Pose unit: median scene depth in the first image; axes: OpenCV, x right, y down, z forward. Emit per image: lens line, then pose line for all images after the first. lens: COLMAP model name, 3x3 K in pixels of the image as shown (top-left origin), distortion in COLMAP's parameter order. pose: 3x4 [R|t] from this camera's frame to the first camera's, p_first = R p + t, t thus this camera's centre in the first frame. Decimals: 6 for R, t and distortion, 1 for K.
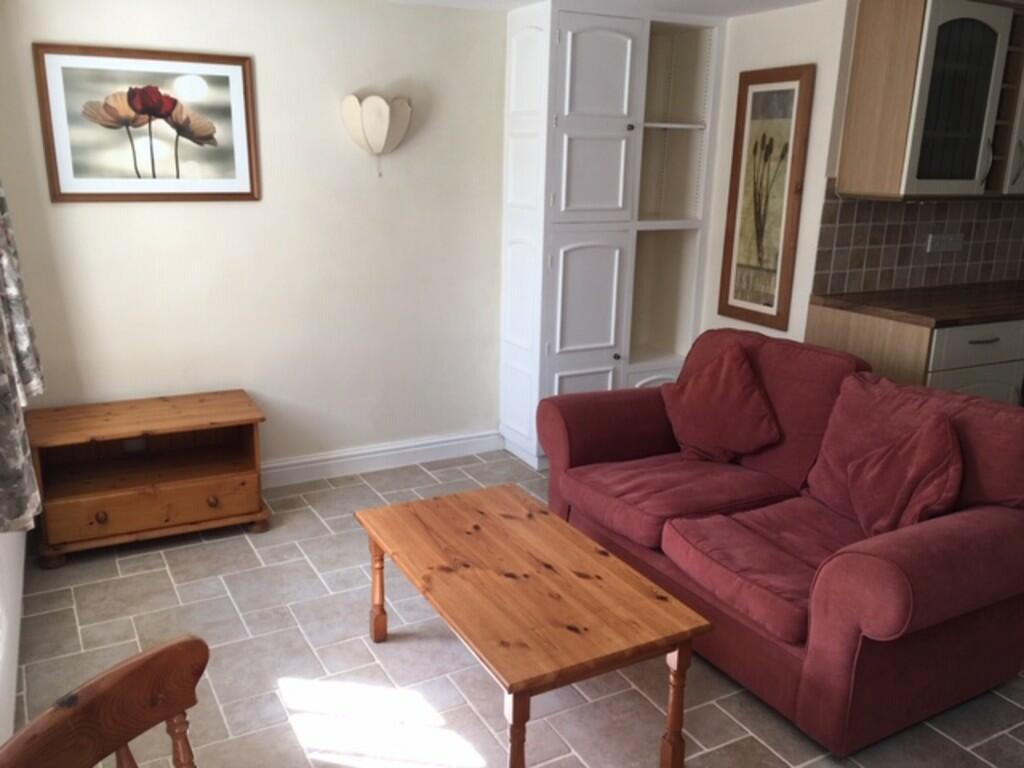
lens RADIAL K [[863.6, 0, 510.3], [0, 863.6, 380.0], [0, 0, 1]] dist [0.052753, -0.057782]
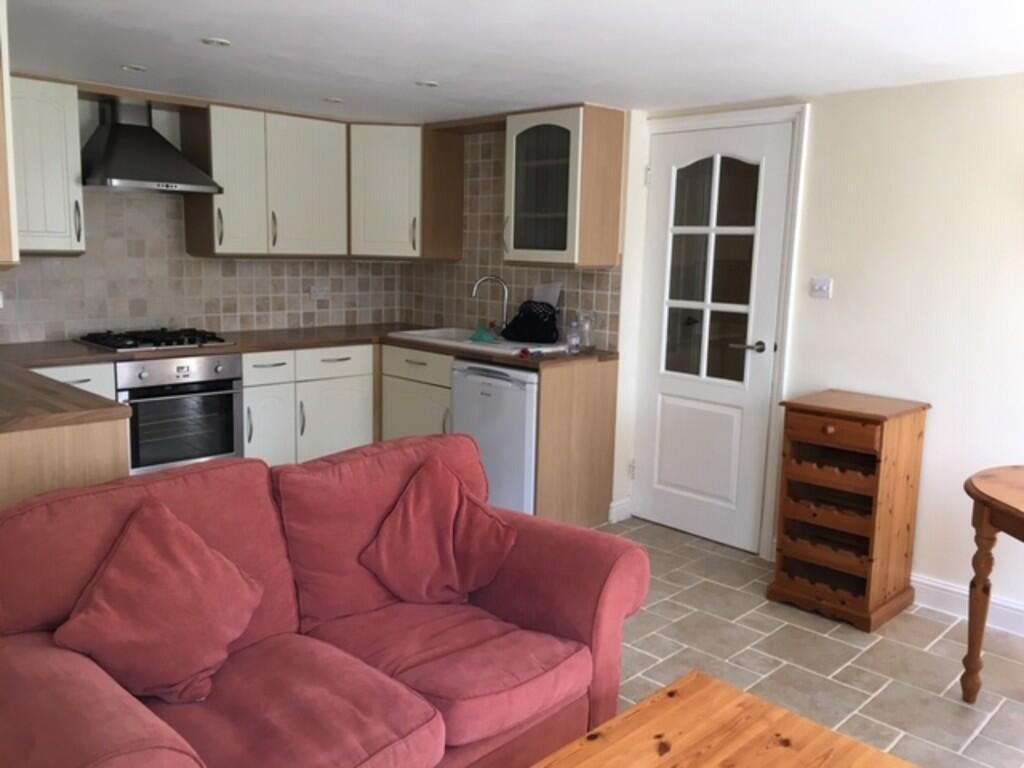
lens RADIAL K [[863.6, 0, 509.5], [0, 863.6, 385.9], [0, 0, 1]] dist [0.052753, -0.057782]
pose [[-0.289150, -0.185264, 0.939186, -0.371301], [0.207366, 0.945677, 0.250387, -0.209584], [-0.934554, 0.267154, -0.235025, 0.805564]]
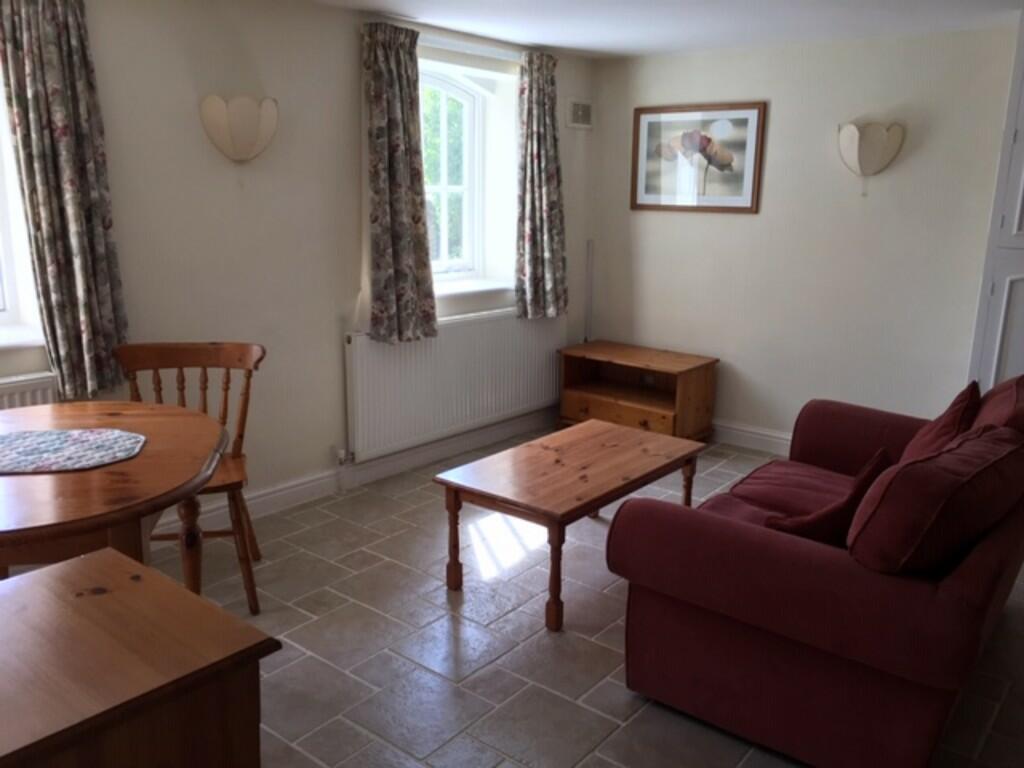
lens RADIAL K [[863.6, 0, 500.3], [0, 863.6, 388.1], [0, 0, 1]] dist [0.052753, -0.057782]
pose [[0.396013, 0.209914, -0.893929, 0.802477], [-0.233403, 0.964557, 0.123101, -0.031720], [0.888086, 0.159896, 0.430971, 0.174223]]
